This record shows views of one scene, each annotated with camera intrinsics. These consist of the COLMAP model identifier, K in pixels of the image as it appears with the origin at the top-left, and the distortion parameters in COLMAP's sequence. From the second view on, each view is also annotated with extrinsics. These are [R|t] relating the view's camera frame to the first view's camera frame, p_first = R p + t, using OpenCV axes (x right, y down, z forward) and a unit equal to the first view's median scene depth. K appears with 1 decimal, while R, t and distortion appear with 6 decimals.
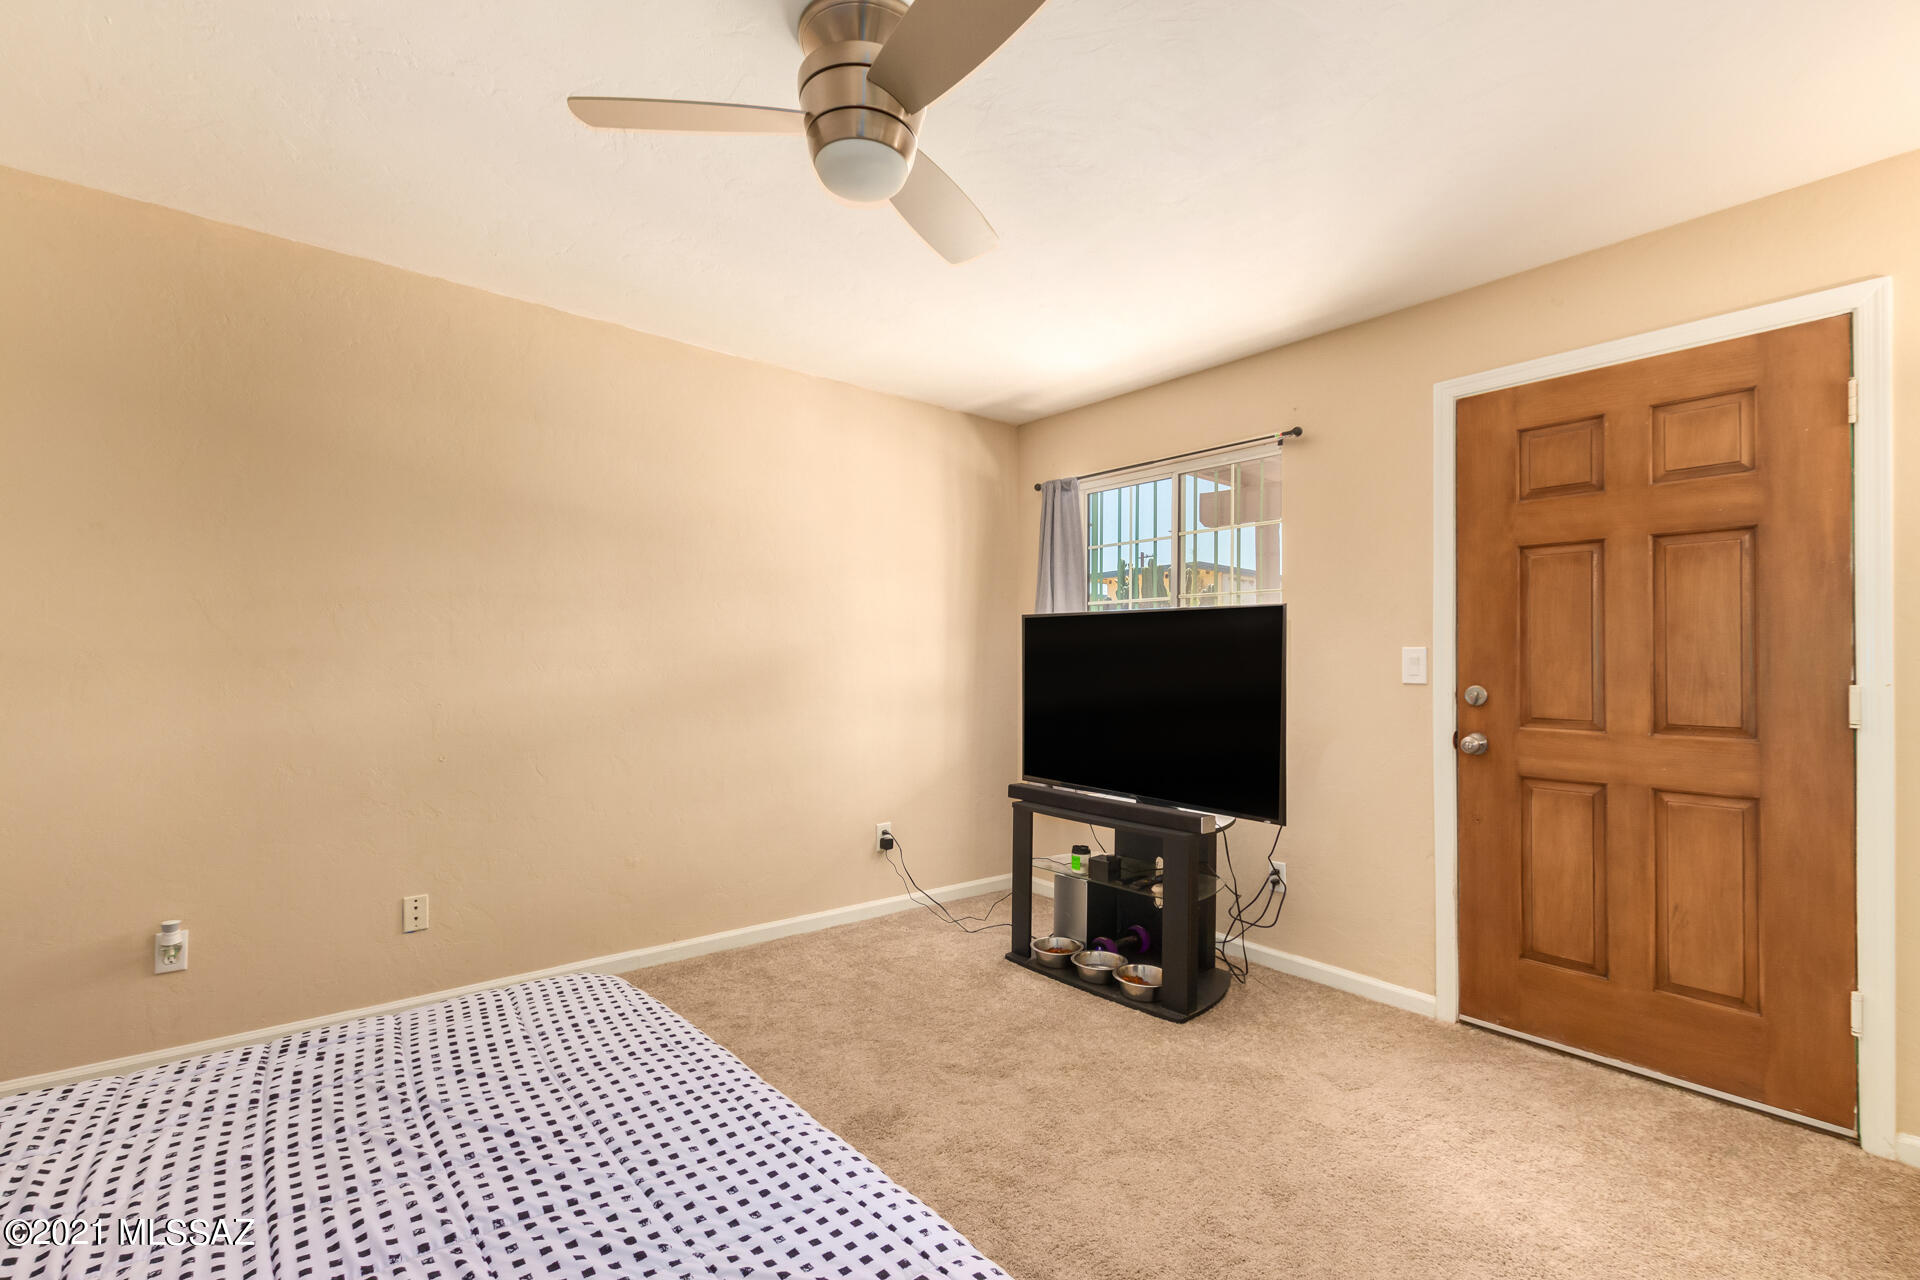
lens RADIAL K [[877.9, 0, 951.2], [0, 877.9, 650.9], [0, 0, 1]] dist [0.000598, -0.000223]
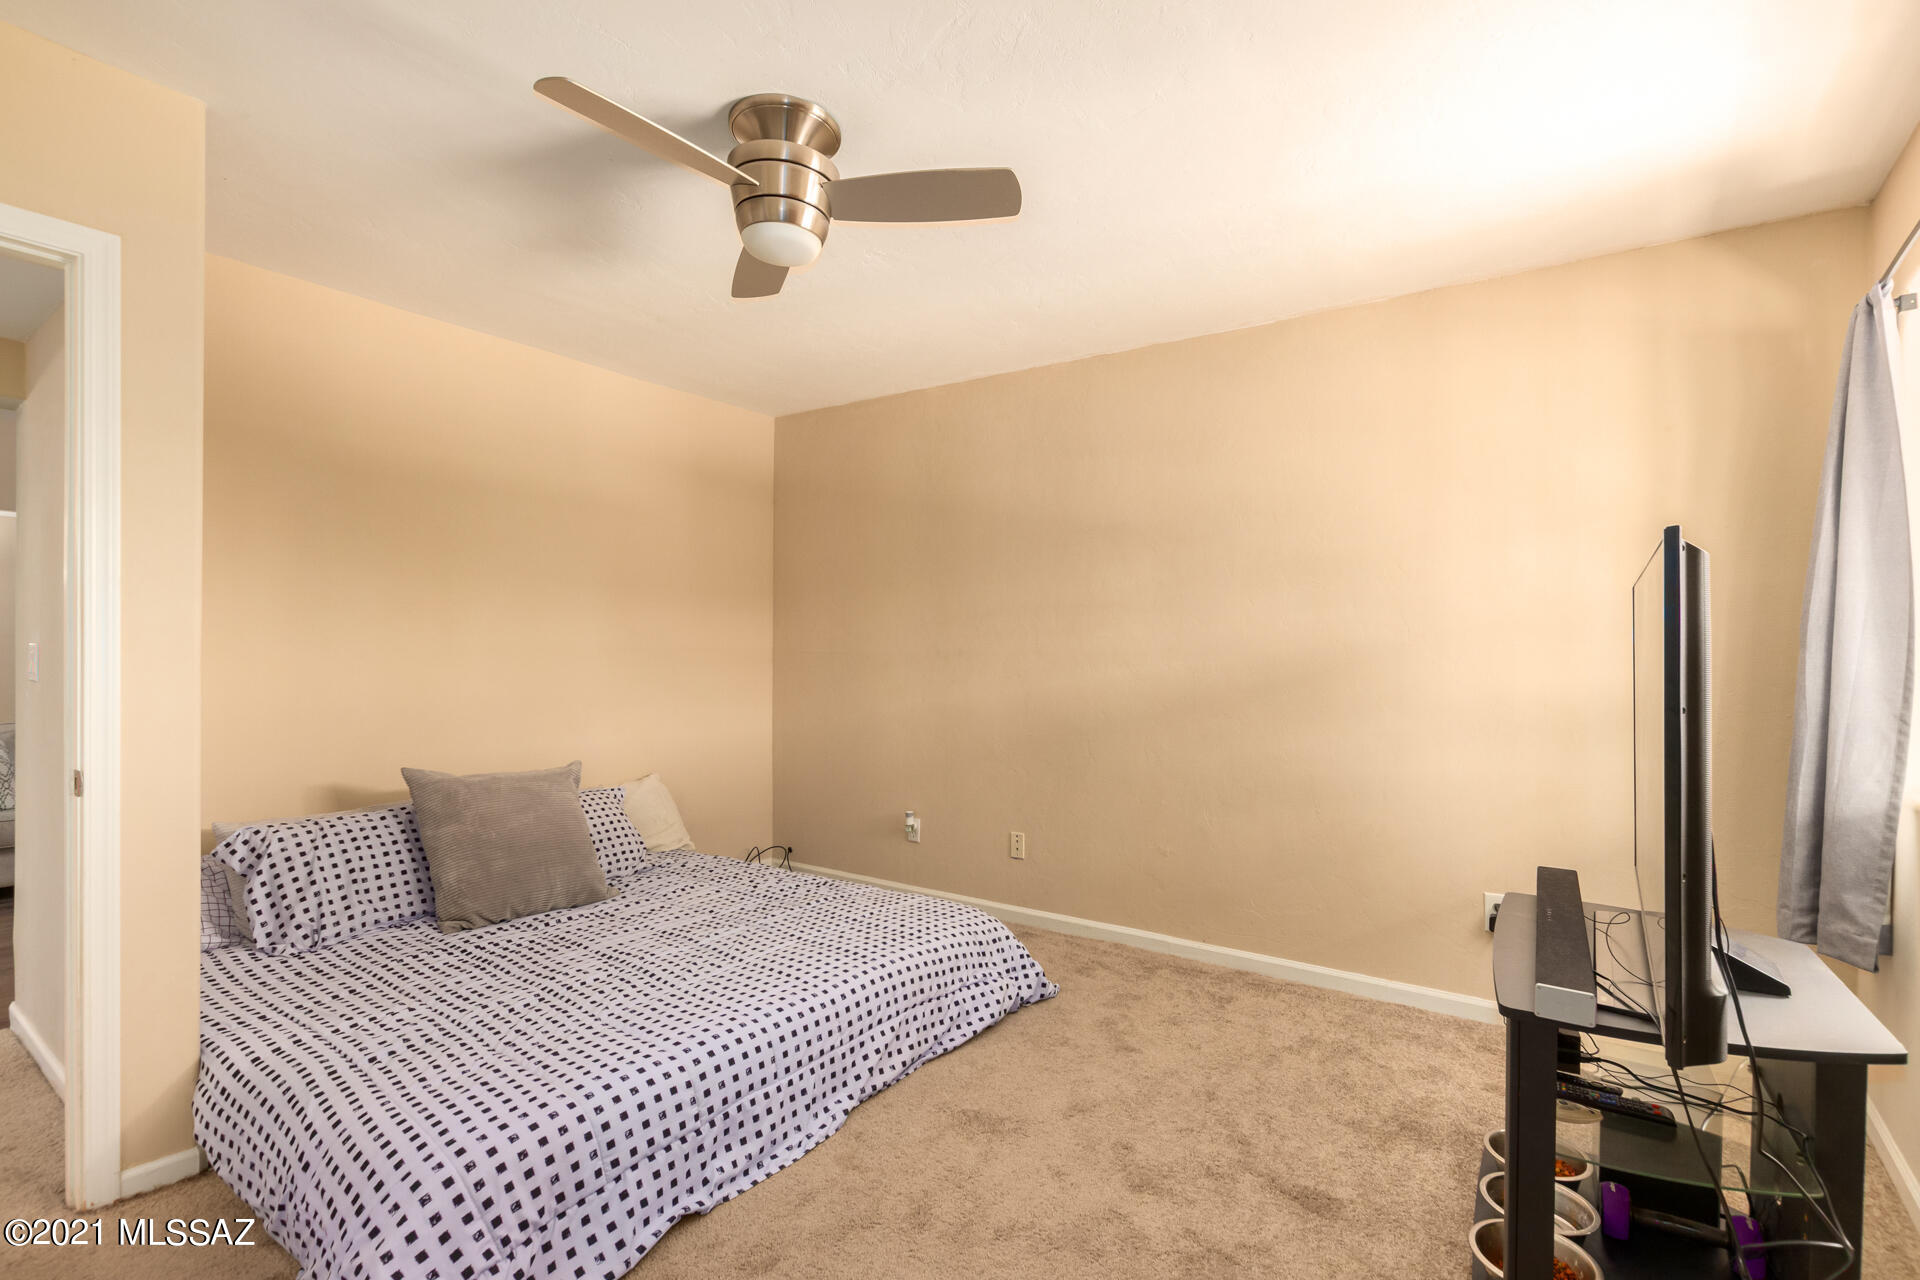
lens RADIAL K [[877.9, 0, 960.3], [0, 877.9, 658.2], [0, 0, 1]] dist [0.000598, -0.000223]
pose [[0.265003, -0.001550, -0.964246, 0.600084], [0.004423, 0.999990, -0.000392, 0.009878], [0.964237, -0.004161, 0.265007, 0.499597]]
